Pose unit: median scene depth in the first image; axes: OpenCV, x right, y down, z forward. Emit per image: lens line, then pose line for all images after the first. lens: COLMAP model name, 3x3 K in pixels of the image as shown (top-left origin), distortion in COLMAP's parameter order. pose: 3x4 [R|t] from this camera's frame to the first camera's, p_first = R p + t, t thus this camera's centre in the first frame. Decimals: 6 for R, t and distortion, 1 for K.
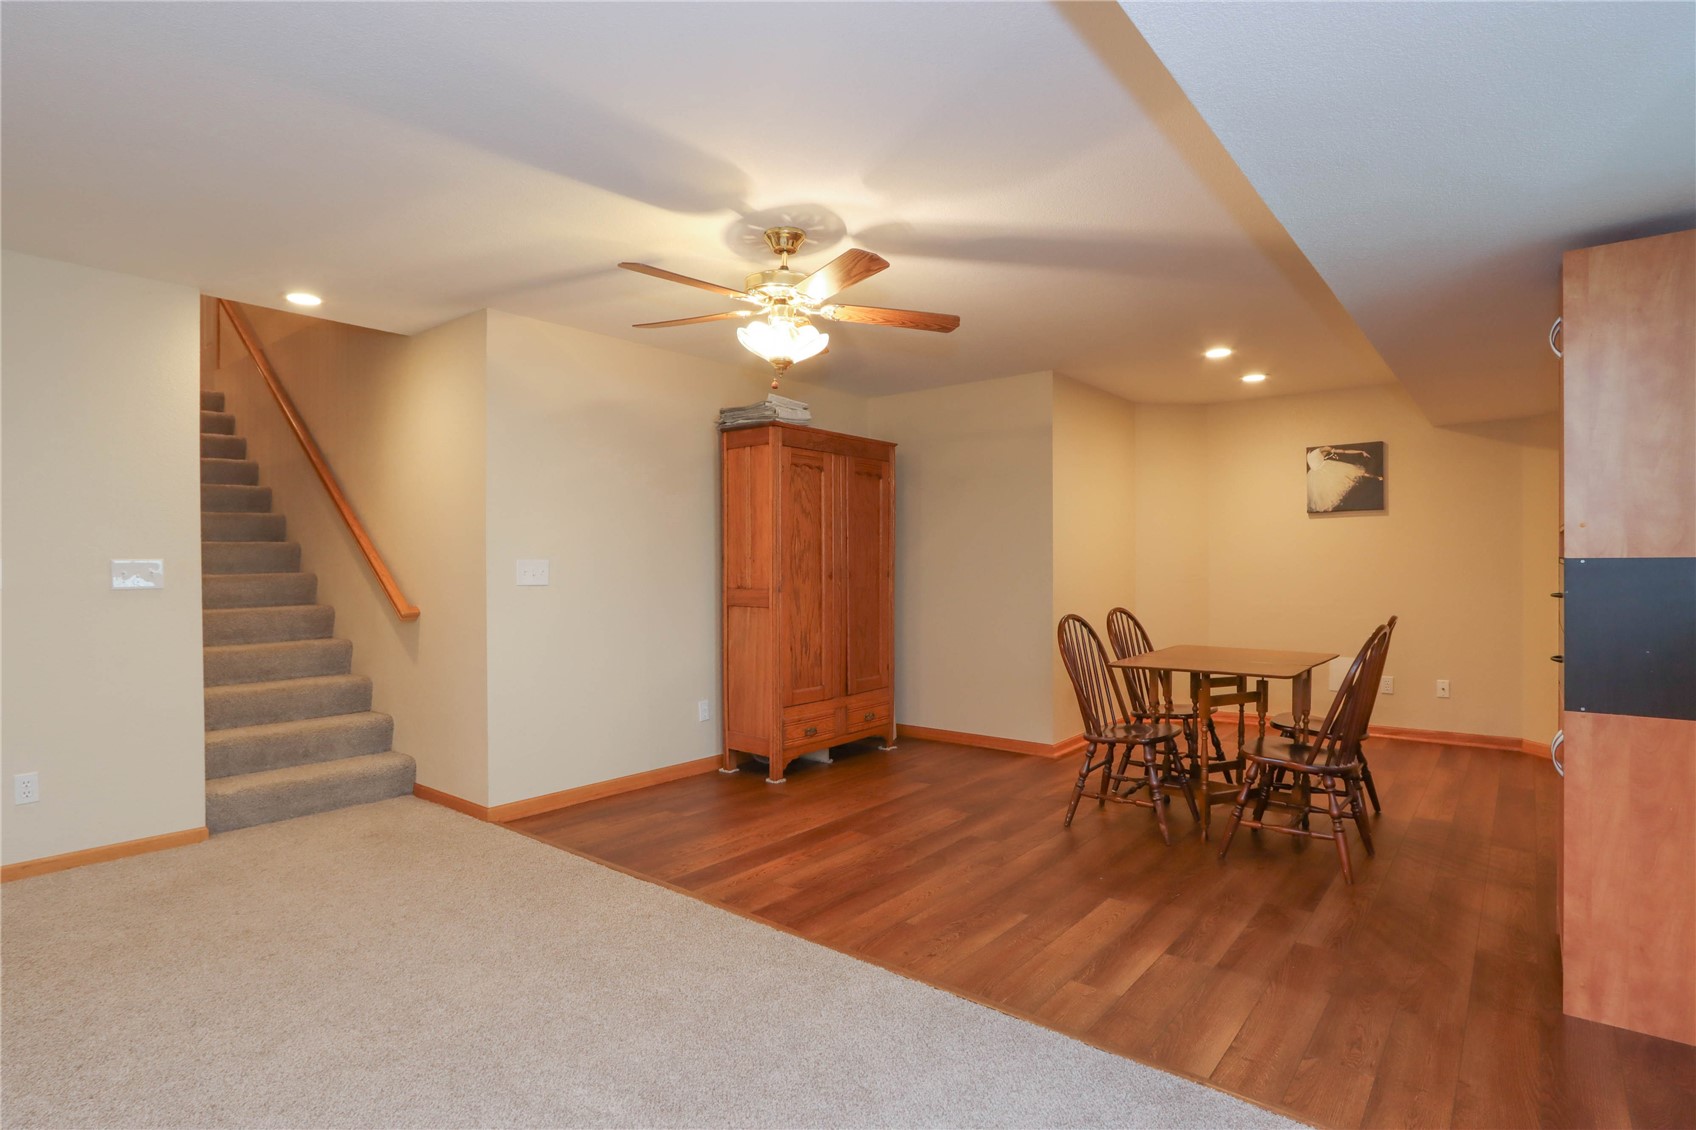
lens RADIAL K [[859.7, 0, 853.5], [0, 859.7, 562.8], [0, 0, 1]] dist [-0.013196, -0.002085]
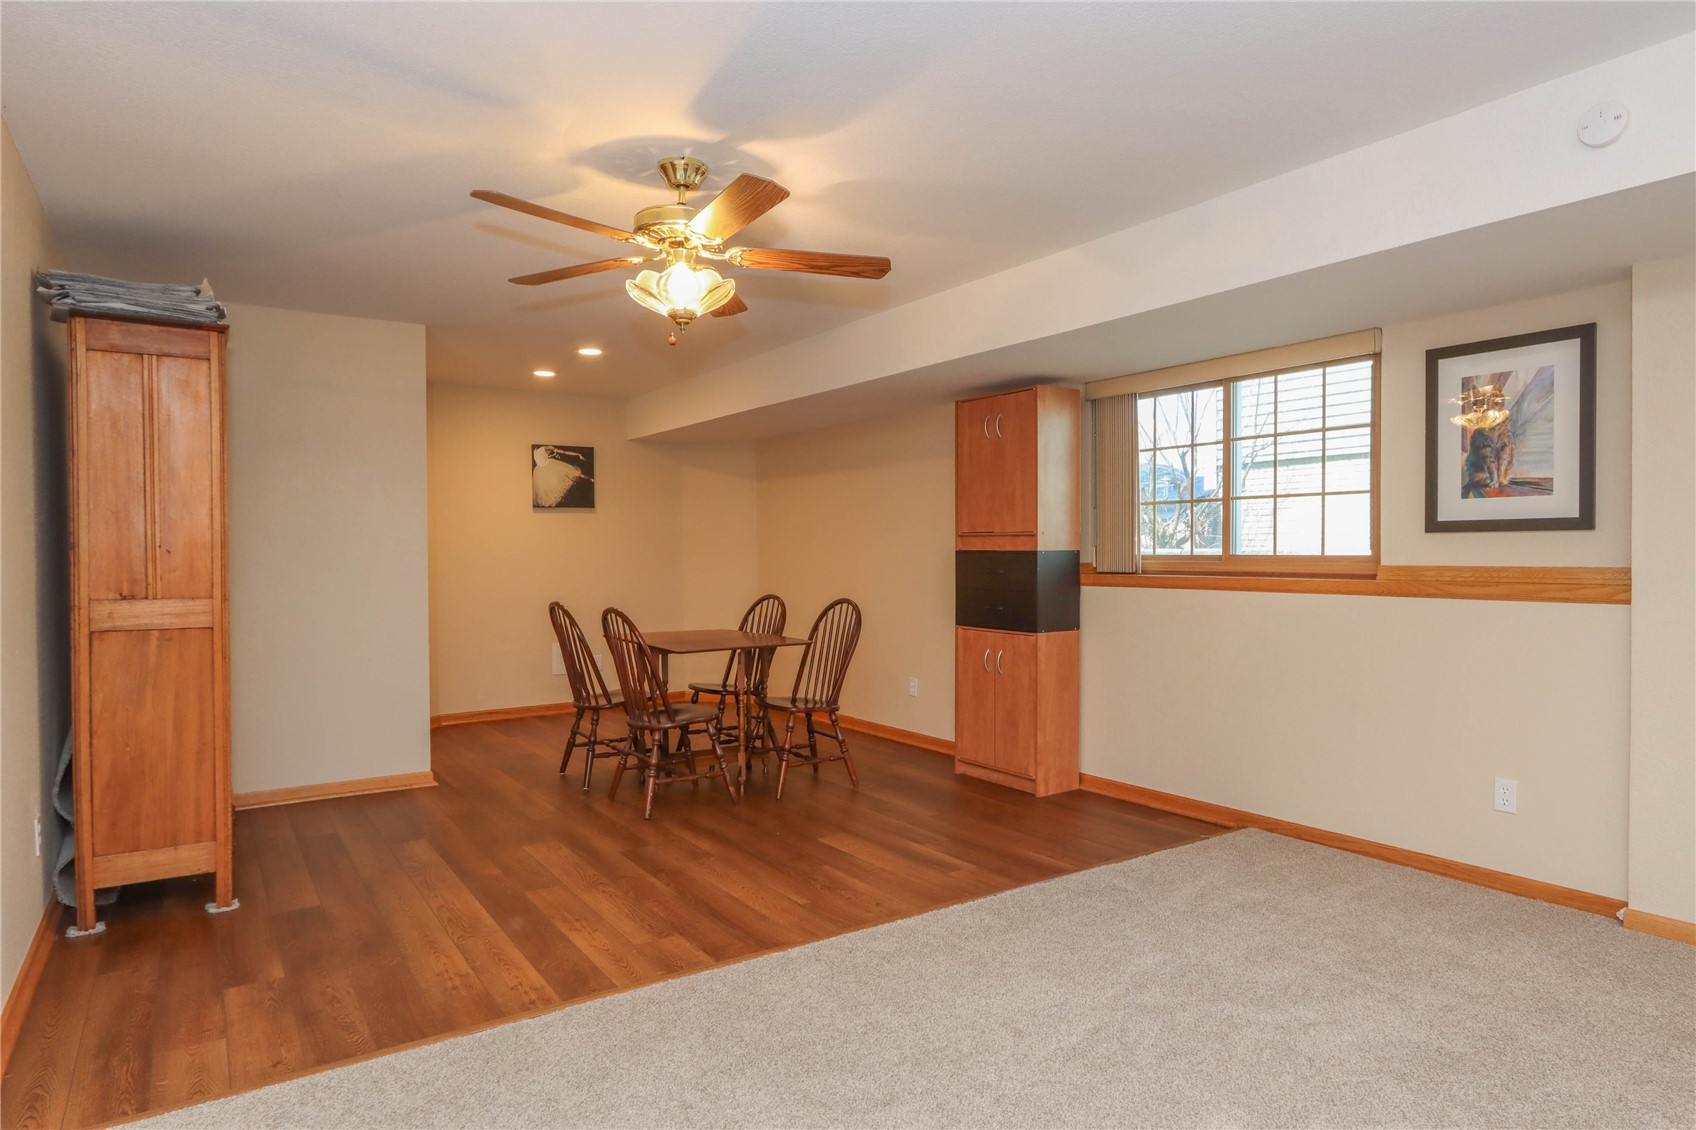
lens RADIAL K [[963.9, 0, 859.2], [0, 963.9, 562.7], [0, 0, 1]] dist [-0.024898, -0.000729]
pose [[0.289396, -0.006865, 0.957185, -0.830111], [-0.000167, 0.999974, 0.007222, 0.001997], [-0.957209, -0.002250, 0.289387, 0.492734]]
